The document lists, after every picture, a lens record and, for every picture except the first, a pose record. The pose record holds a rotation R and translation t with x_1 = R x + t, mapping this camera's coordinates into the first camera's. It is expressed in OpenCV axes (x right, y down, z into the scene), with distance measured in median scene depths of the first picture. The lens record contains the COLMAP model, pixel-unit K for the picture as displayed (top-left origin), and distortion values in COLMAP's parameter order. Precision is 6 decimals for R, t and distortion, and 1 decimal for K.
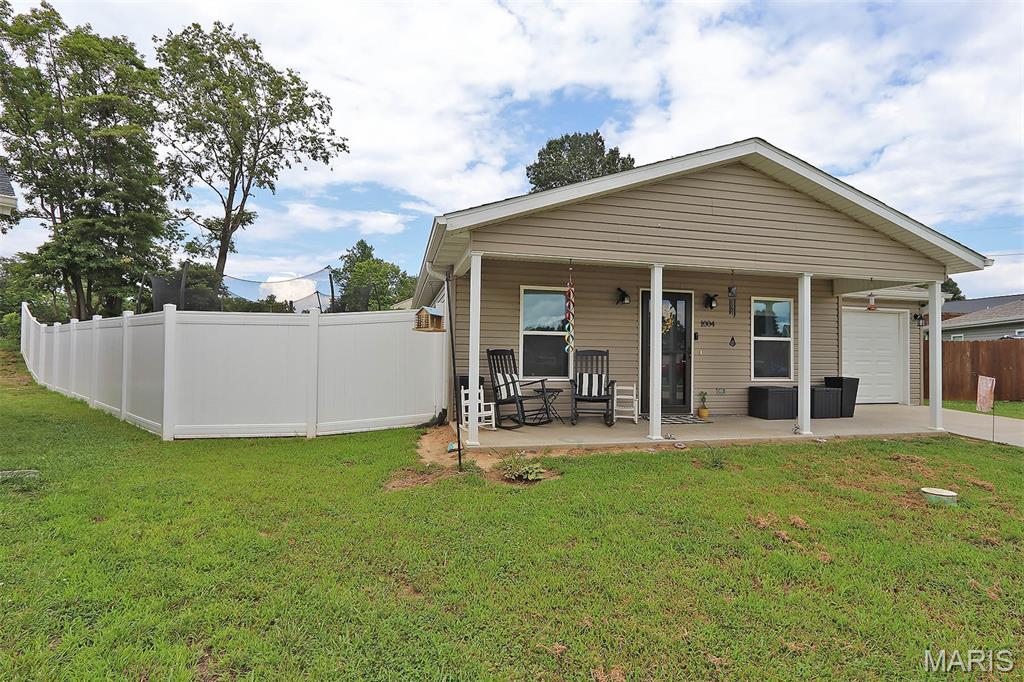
lens RADIAL K [[472.1, 0, 503.8], [0, 472.1, 339.4], [0, 0, 1]] dist [-0.017572, 0.003273]
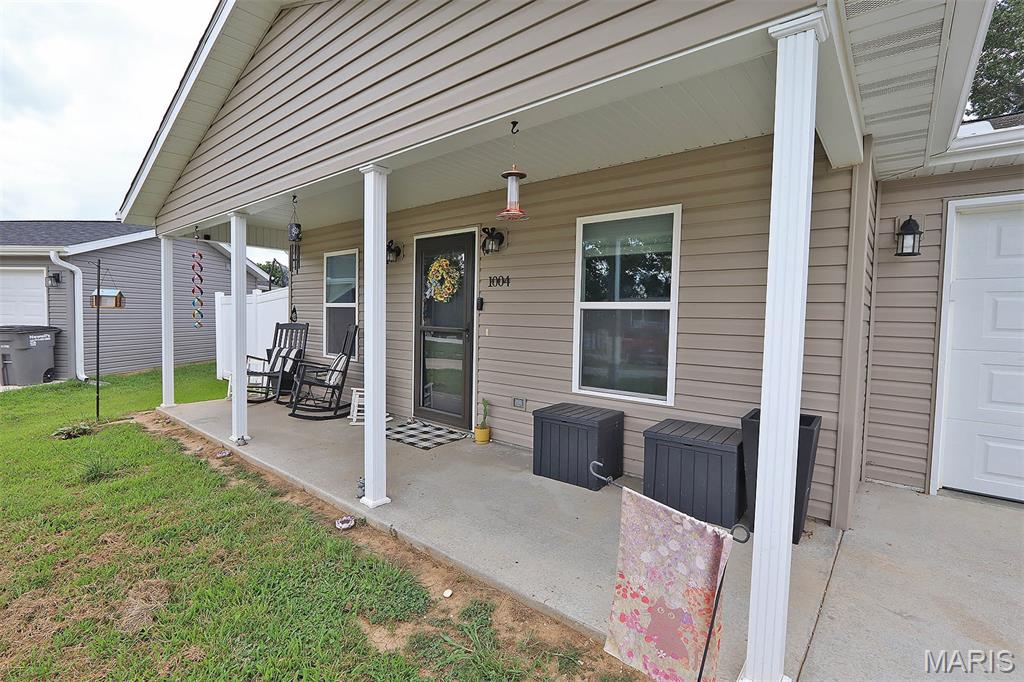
lens RADIAL K [[467.1, 0, 512.0], [0, 467.1, 341.0], [0, 0, 1]] dist [-0.012938, 0.000442]
pose [[0.613639, 0.040085, -0.788569, 0.870557], [0.010917, 0.998184, 0.059235, 0.004924], [0.789512, -0.044958, 0.612087, 0.652969]]
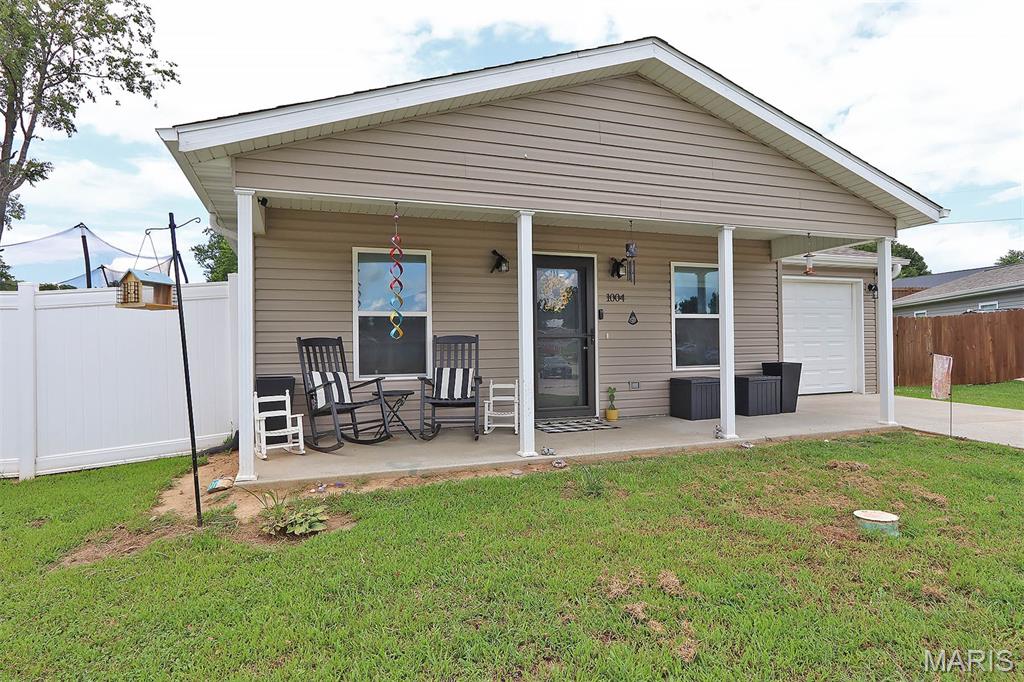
lens RADIAL K [[568.6, 0, 506.4], [0, 568.6, 341.4], [0, 0, 1]] dist [-0.016600, 0.010197]
pose [[0.990670, -0.027521, 0.133476, 0.131044], [0.025146, 0.999495, 0.019452, 0.014471], [-0.133944, -0.015914, 0.990861, 0.109275]]
